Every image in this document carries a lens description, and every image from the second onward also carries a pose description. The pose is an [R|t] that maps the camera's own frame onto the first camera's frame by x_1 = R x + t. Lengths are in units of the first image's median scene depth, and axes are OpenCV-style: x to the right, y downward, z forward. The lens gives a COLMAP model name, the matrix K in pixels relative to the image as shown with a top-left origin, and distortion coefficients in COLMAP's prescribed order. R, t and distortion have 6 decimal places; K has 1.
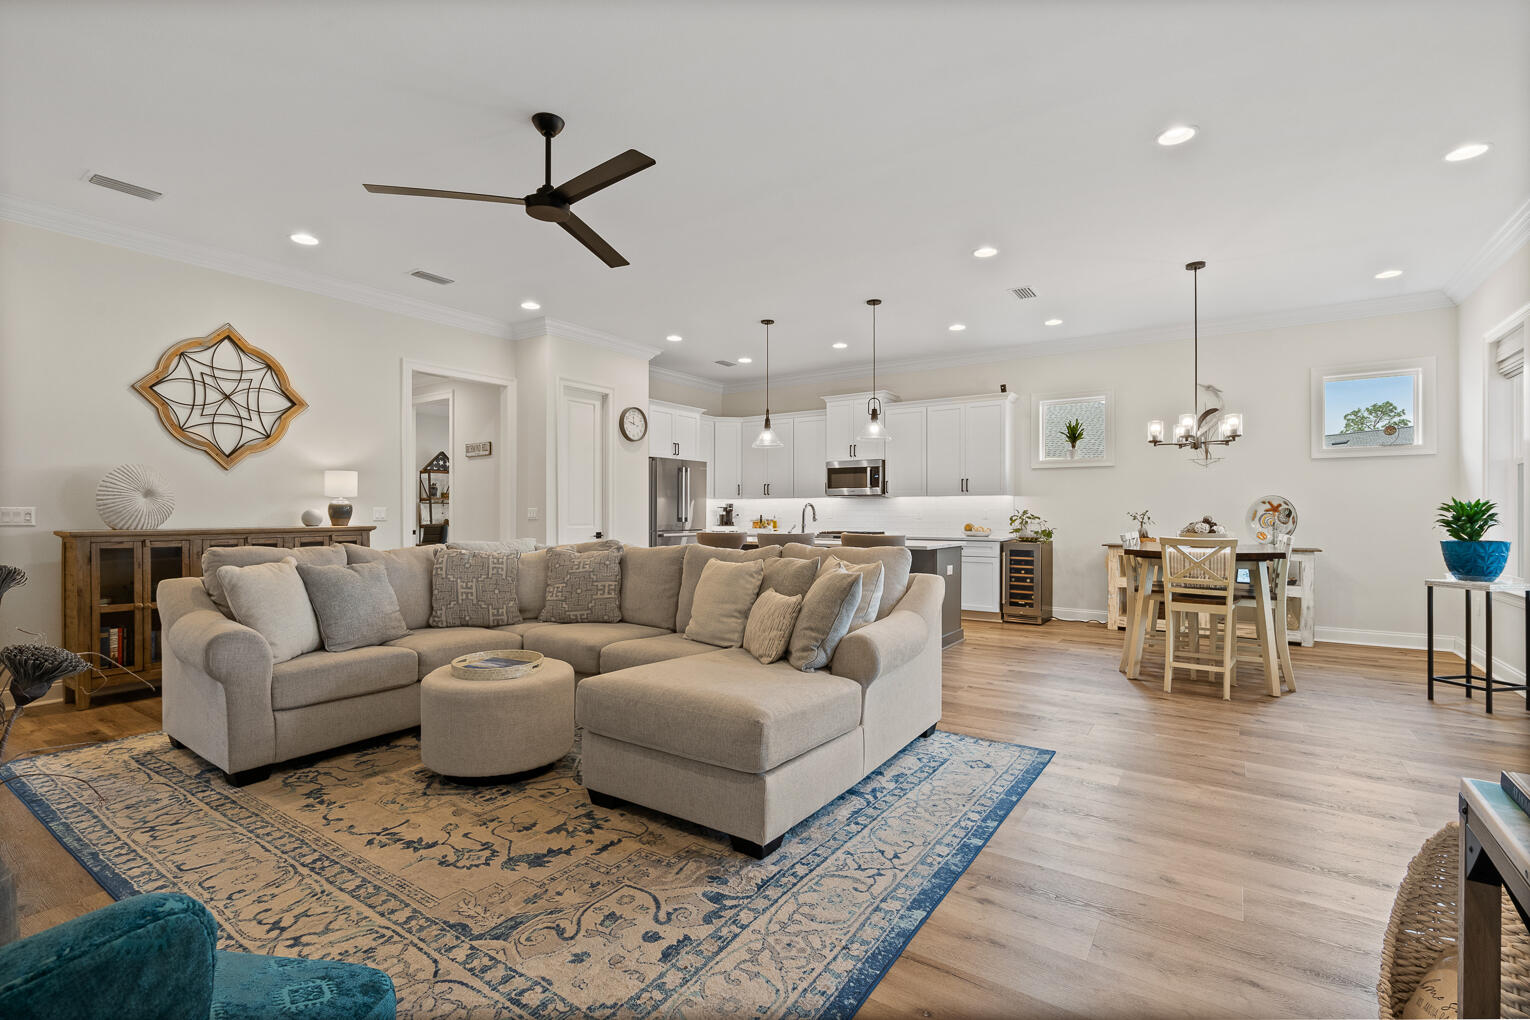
lens RADIAL K [[699.3, 0, 755.0], [0, 699.3, 509.4], [0, 0, 1]] dist [-0.007314, -0.000637]
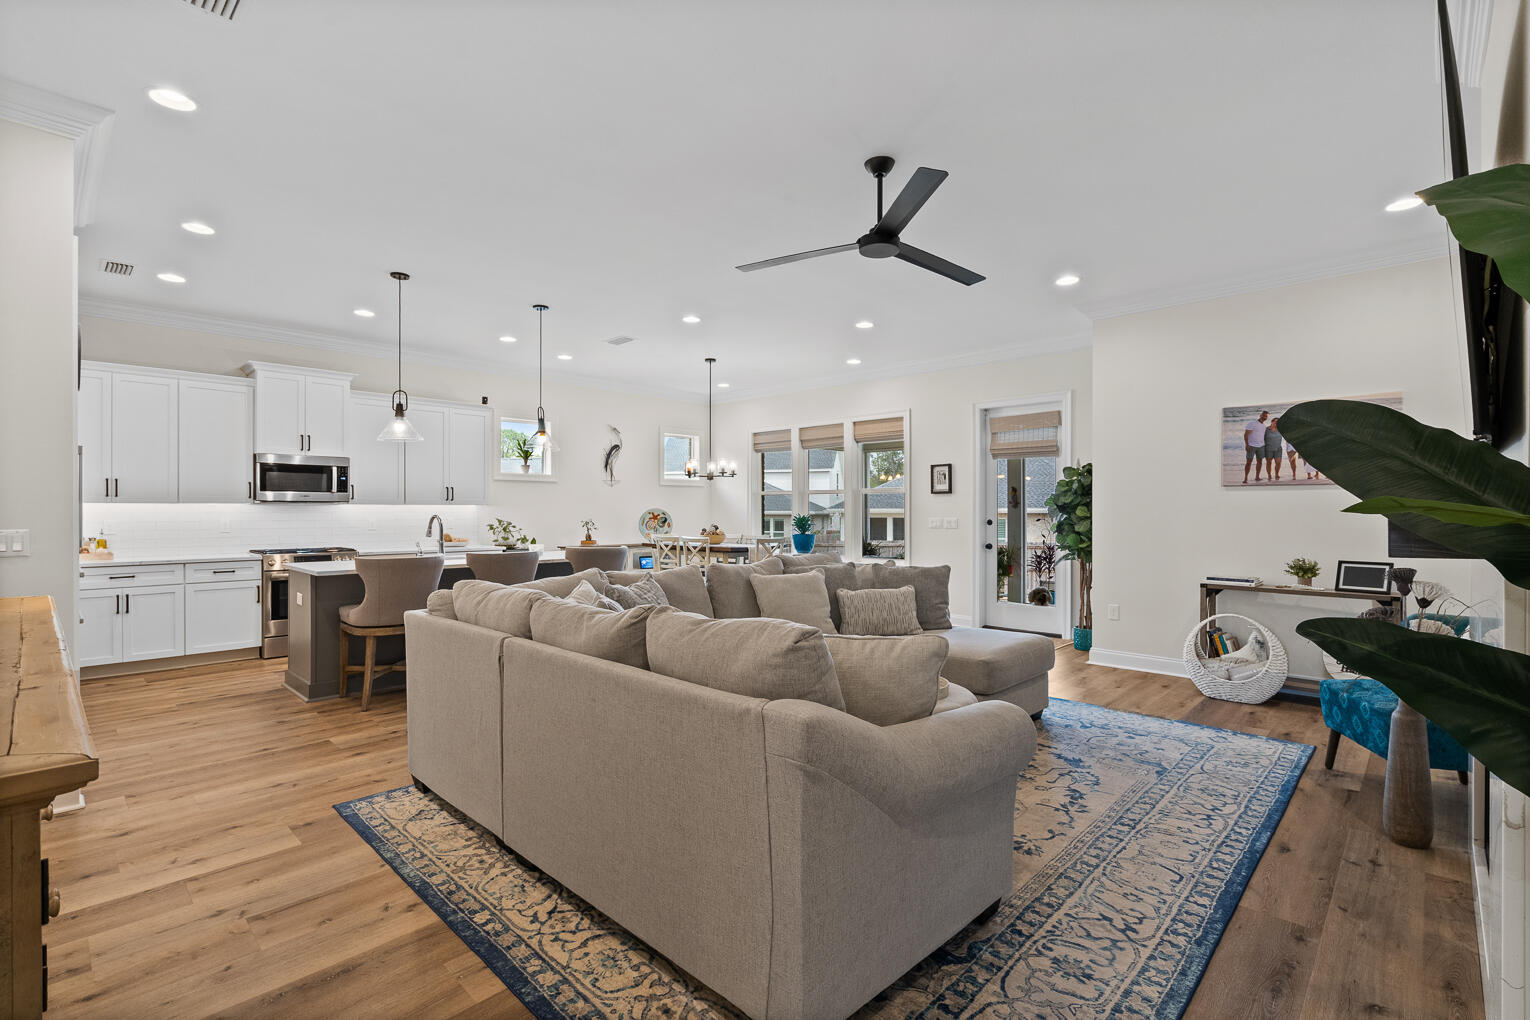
lens RADIAL K [[703.3, 0, 759.3], [0, 703.3, 514.2], [0, 0, 1]] dist [-0.007389, 0.000590]
pose [[0.162801, -0.005171, 0.986645, -0.903848], [-0.005110, 0.999968, 0.006084, -0.022846], [-0.986646, -0.006032, 0.162770, 0.663983]]
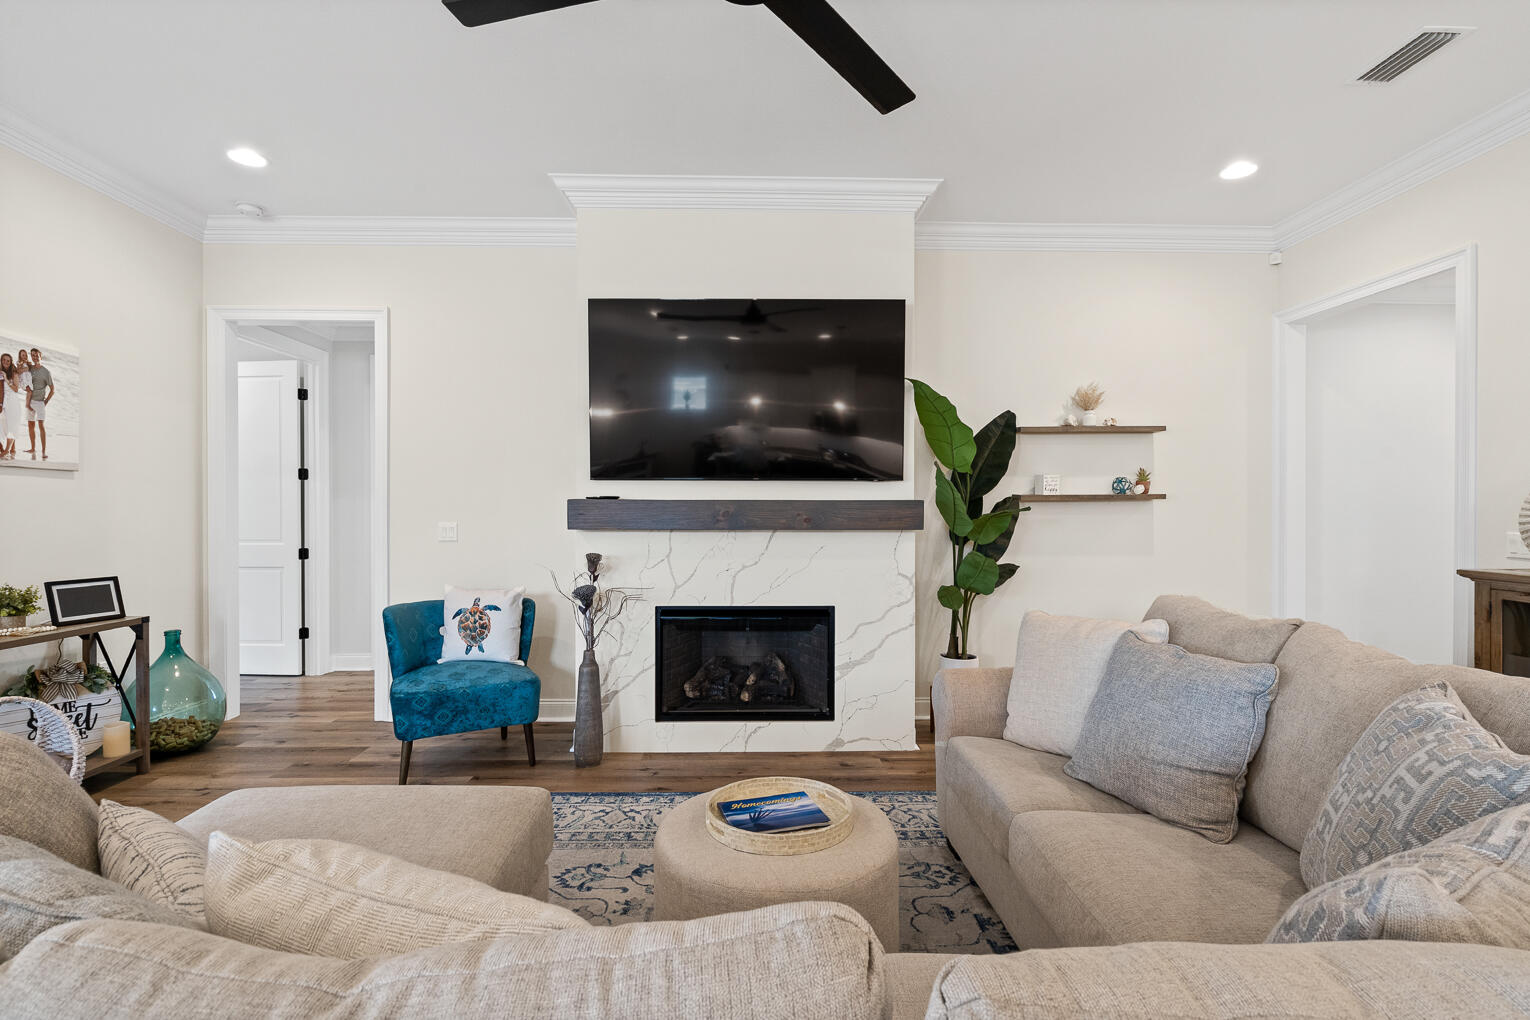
lens RADIAL K [[714.1, 0, 760.1], [0, 714.1, 513.5], [0, 0, 1]] dist [-0.005634, 0.001286]
pose [[-0.810043, 0.002145, -0.586367, 0.000327], [0.001286, 0.999997, 0.001881, -0.021311], [0.586369, 0.000769, -0.810043, 0.941410]]
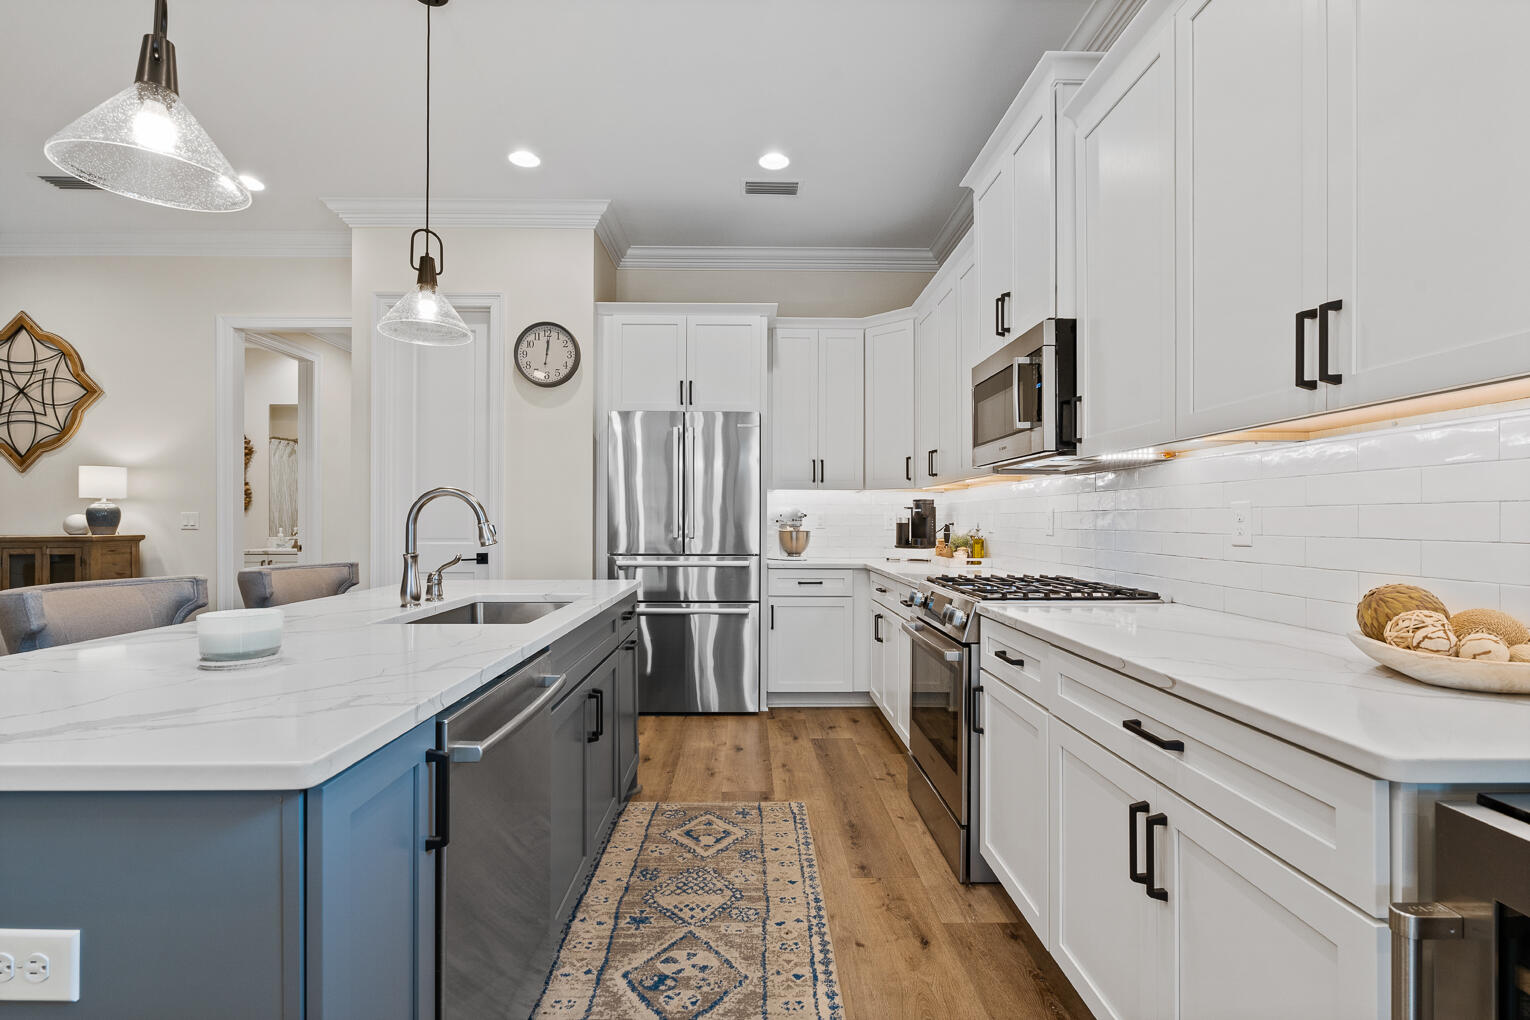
lens RADIAL K [[703.3, 0, 759.3], [0, 703.3, 514.2], [0, 0, 1]] dist [-0.007389, 0.000590]
pose [[0.584118, -0.004692, -0.811655, 0.553325], [0.003691, 0.999988, -0.003124, 0.005374], [0.811660, -0.001171, 0.584129, 1.256247]]
